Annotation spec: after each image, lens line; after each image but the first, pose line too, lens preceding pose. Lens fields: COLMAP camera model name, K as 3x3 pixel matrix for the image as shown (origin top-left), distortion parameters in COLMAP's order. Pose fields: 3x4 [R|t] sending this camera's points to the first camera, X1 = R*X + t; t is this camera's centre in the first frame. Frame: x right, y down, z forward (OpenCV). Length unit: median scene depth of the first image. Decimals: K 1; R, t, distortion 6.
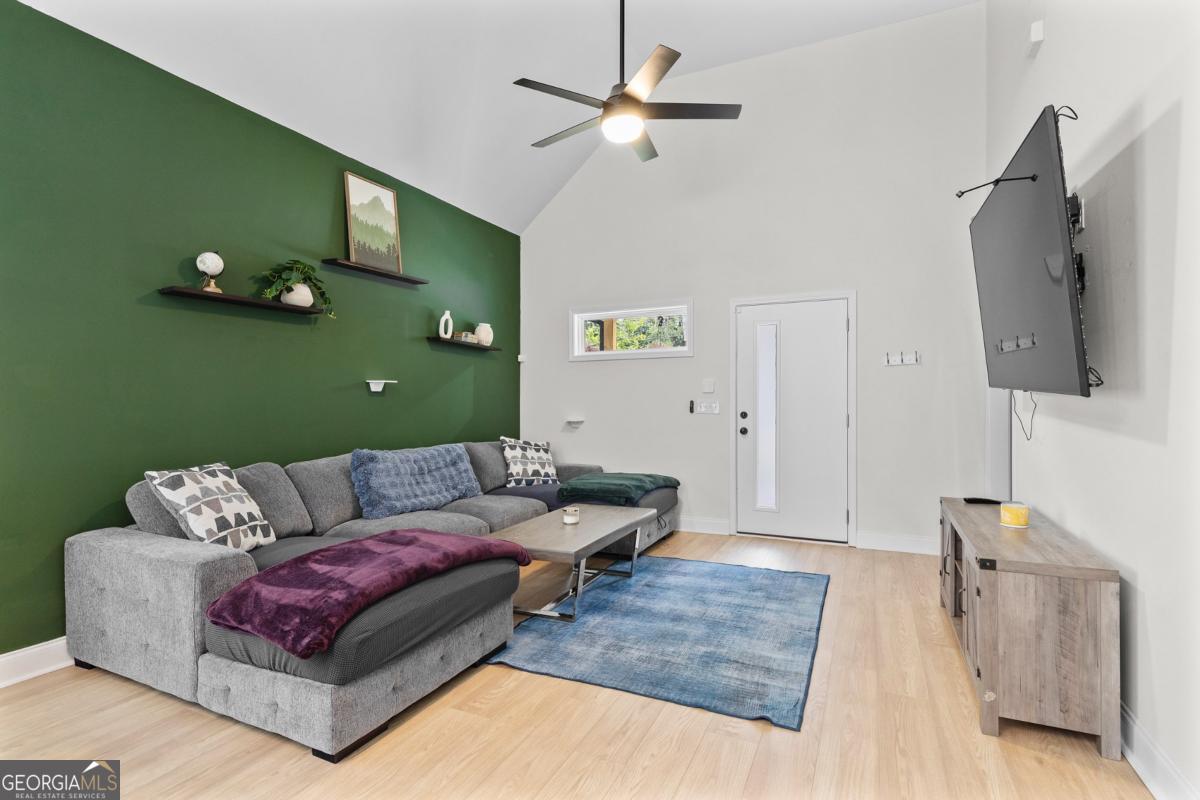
lens RADIAL K [[606.0, 0, 592.5], [0, 606.0, 404.1], [0, 0, 1]] dist [-0.010125, -0.000503]
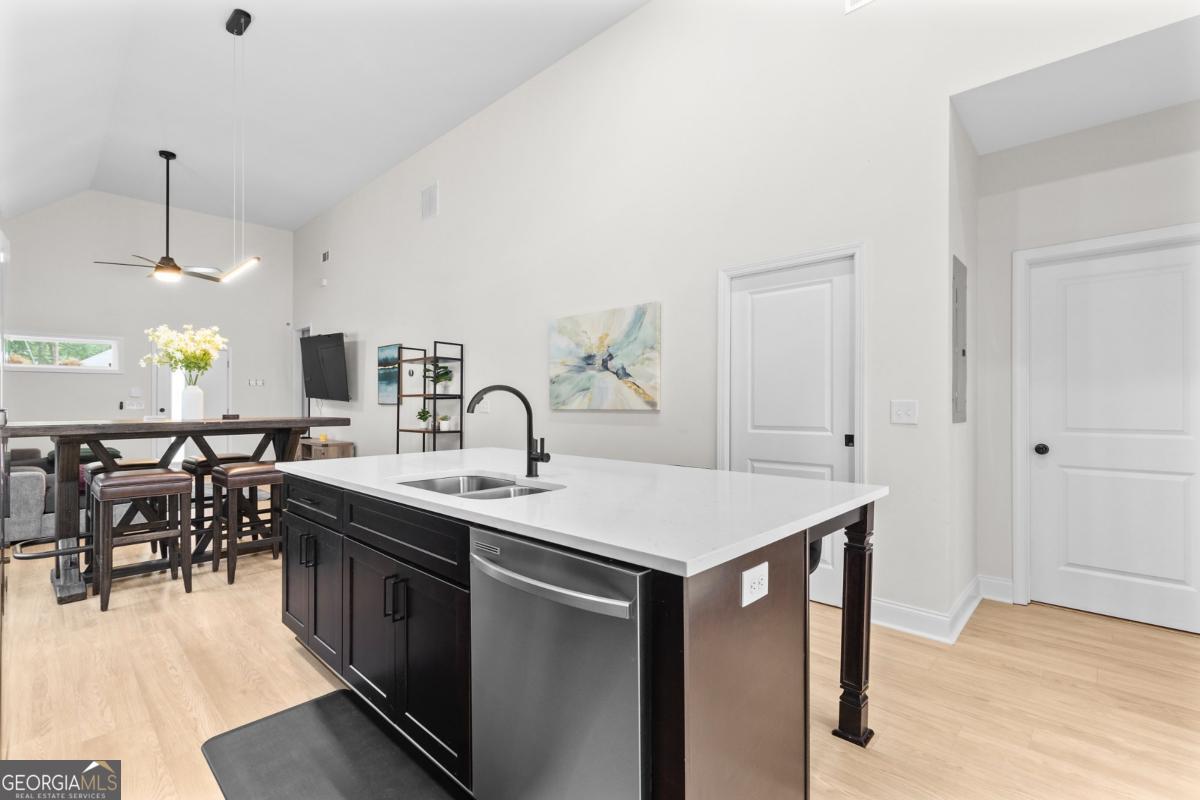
lens RADIAL K [[546.6, 0, 587.5], [0, 546.6, 404.3], [0, 0, 1]] dist [0.004254, 0.001102]
pose [[0.341972, -0.001240, 0.939709, -0.949206], [0.001983, 0.999998, 0.000598, 0.003187], [-0.939708, 0.001659, 0.341974, -0.812364]]
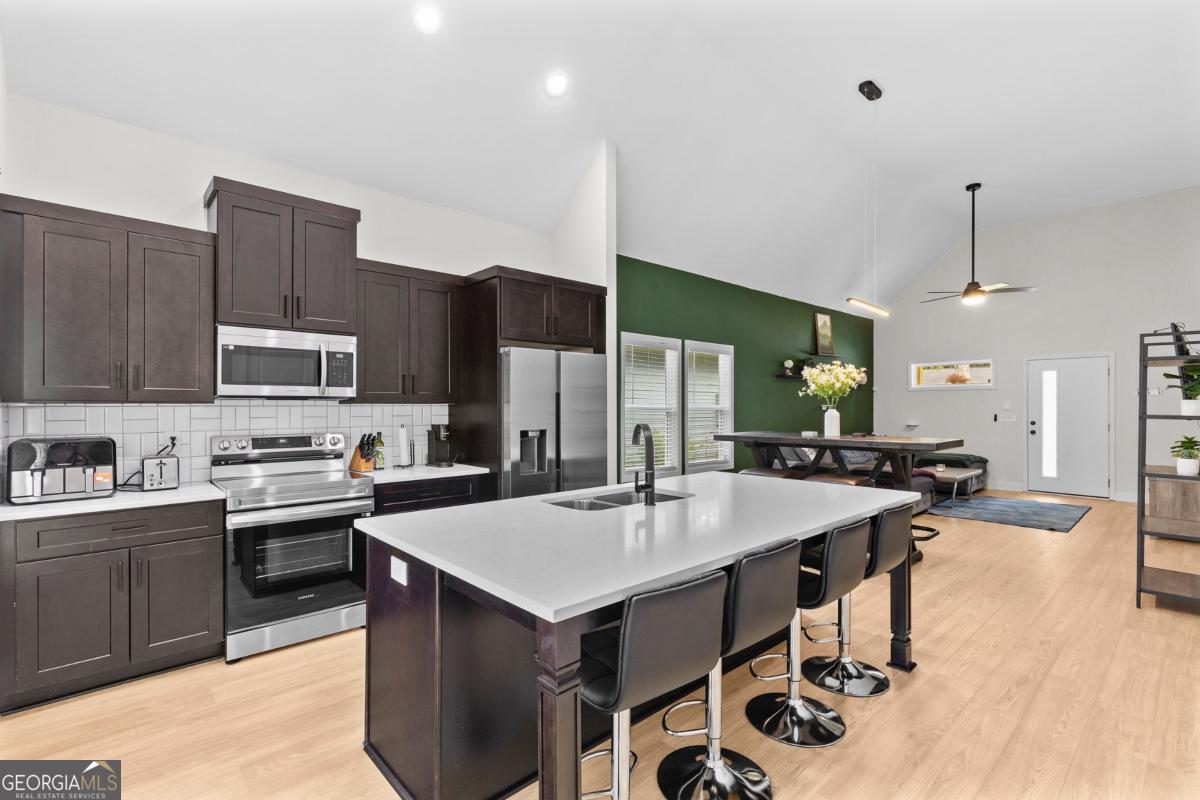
lens RADIAL K [[546.6, 0, 592.2], [0, 546.6, 401.3], [0, 0, 1]] dist [0.004254, 0.001102]
pose [[0.918744, -0.000647, -0.394852, -0.345548], [-0.003148, 0.999955, -0.008964, -0.031340], [0.394840, 0.009479, 0.918701, -1.126743]]
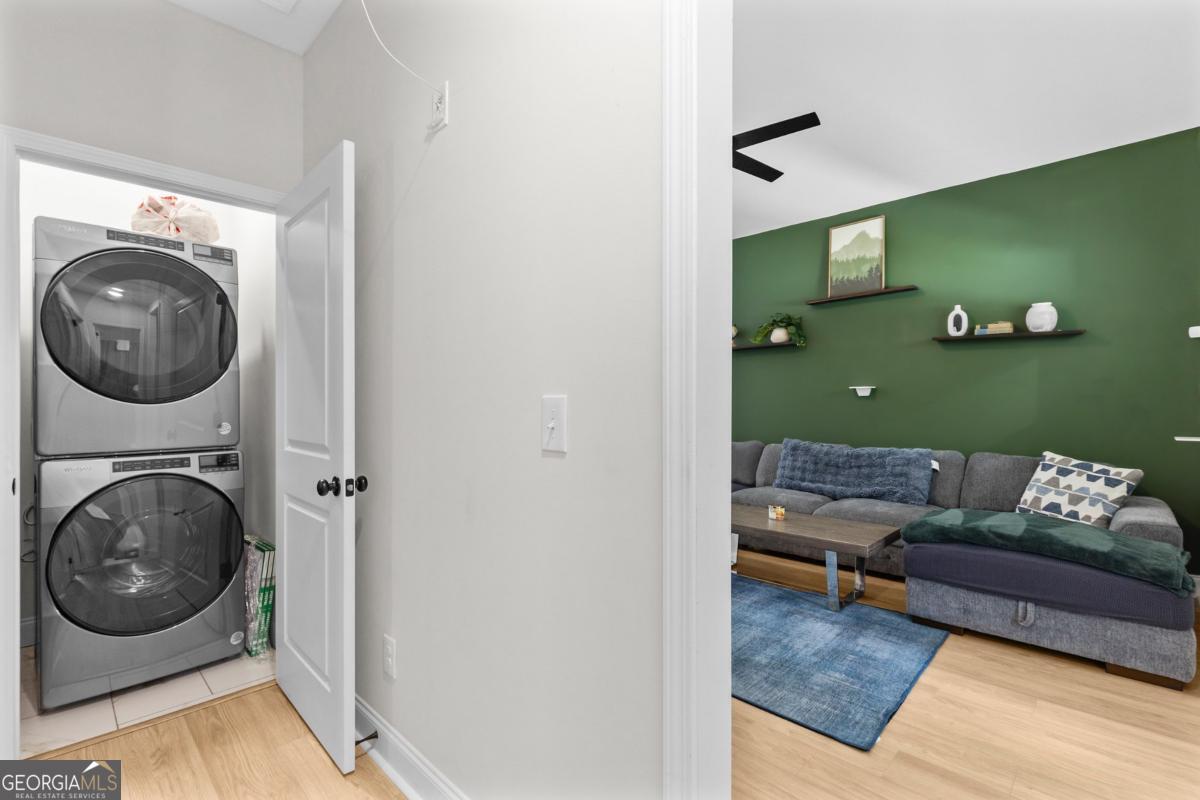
lens RADIAL K [[546.6, 0, 590.5], [0, 546.6, 403.4], [0, 0, 1]] dist [0.004254, 0.001102]
pose [[-0.349788, -0.000023, -0.936829, 0.833625], [-0.003341, 0.999994, 0.001223, -0.005771], [0.936823, 0.003558, -0.349786, 0.875010]]
